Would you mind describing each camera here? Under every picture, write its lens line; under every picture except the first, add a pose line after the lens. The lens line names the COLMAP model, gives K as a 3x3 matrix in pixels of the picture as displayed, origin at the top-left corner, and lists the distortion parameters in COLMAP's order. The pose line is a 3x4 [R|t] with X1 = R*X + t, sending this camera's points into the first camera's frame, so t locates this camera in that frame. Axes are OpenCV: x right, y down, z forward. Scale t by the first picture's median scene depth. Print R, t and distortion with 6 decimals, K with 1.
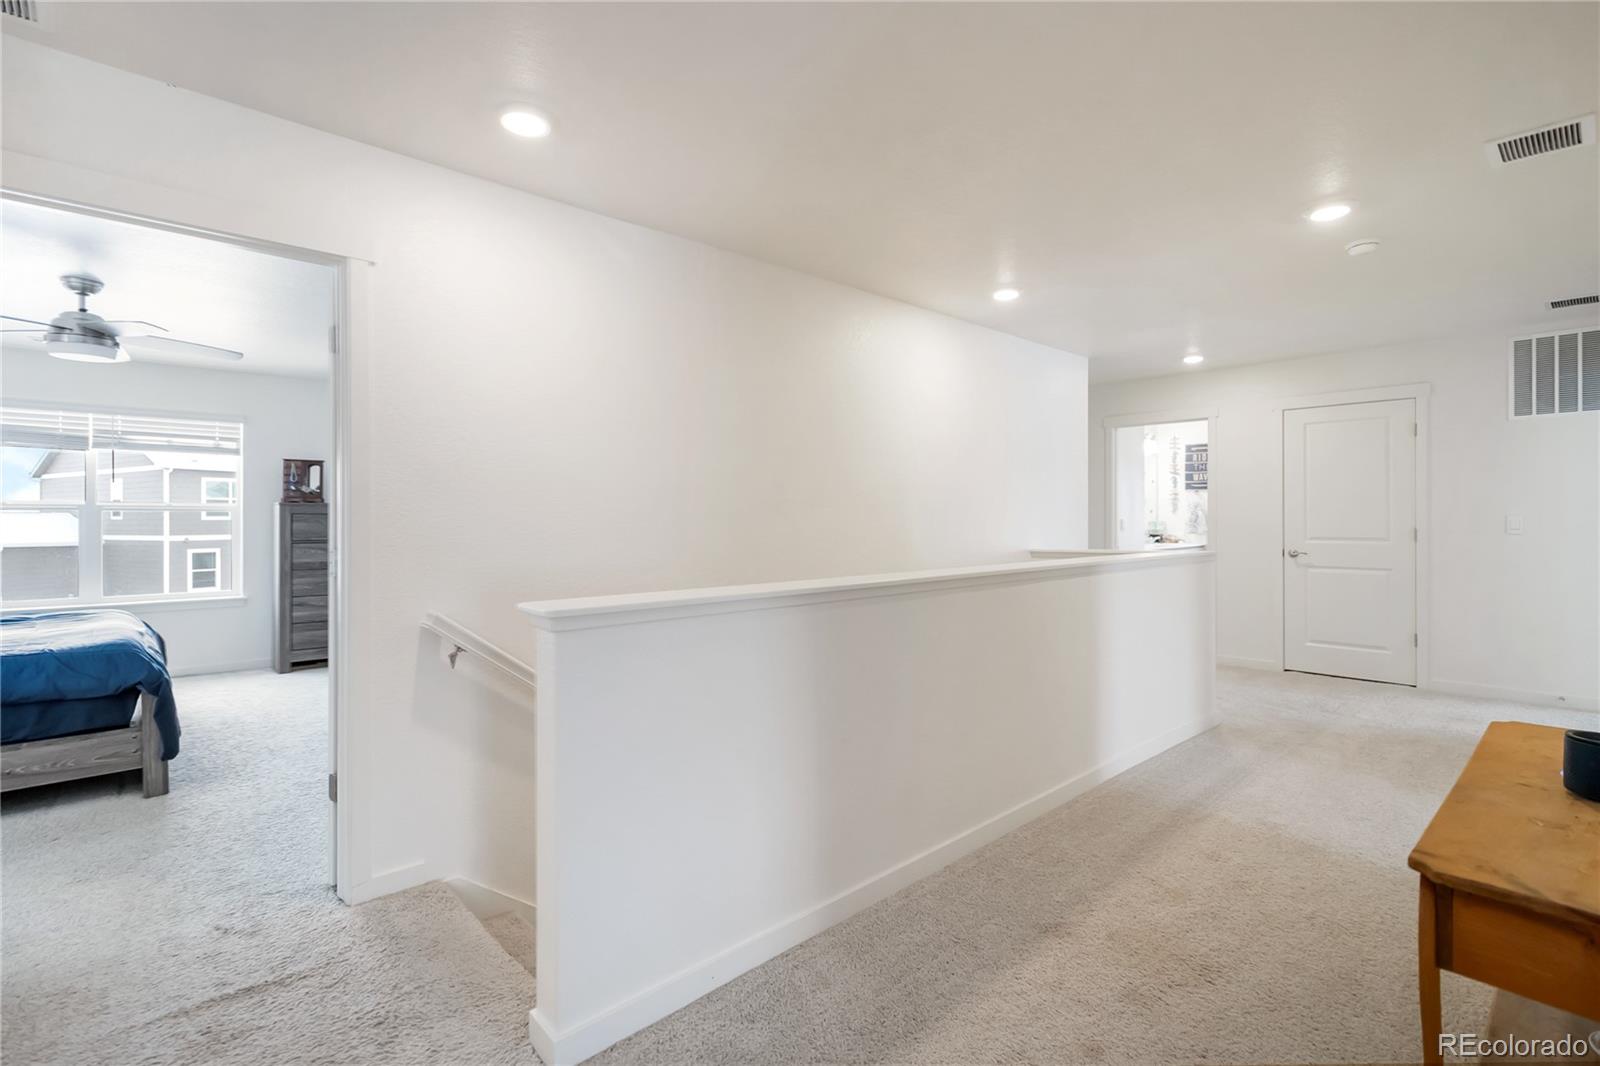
lens RADIAL K [[743.4, 0, 800.0], [0, 743.4, 518.1], [0, 0, 1]] dist [0.001648, -0.000169]
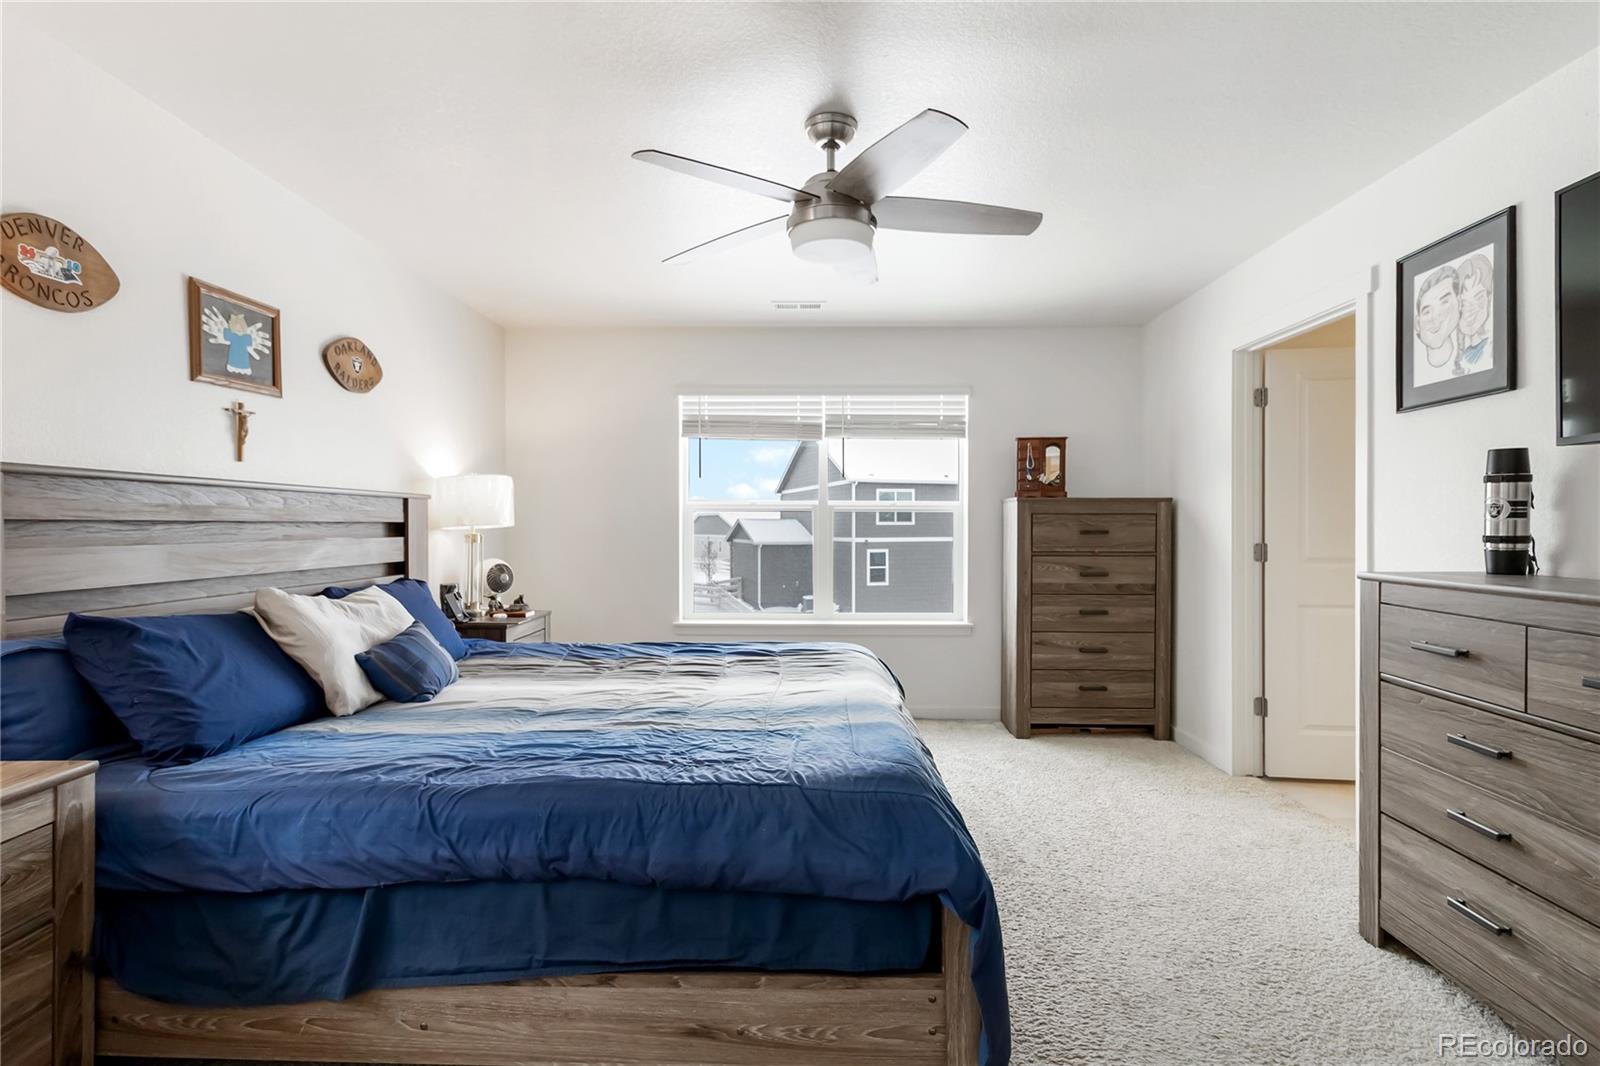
lens RADIAL K [[773.1, 0, 800.0], [0, 773.1, 533.0], [0, 0, 1]] dist [0.000569, -0.000072]
pose [[0.717274, 0.006492, -0.696761, -0.362172], [0.002693, 0.999923, 0.012088, 0.003523], [0.696786, -0.010547, 0.717201, 0.353329]]
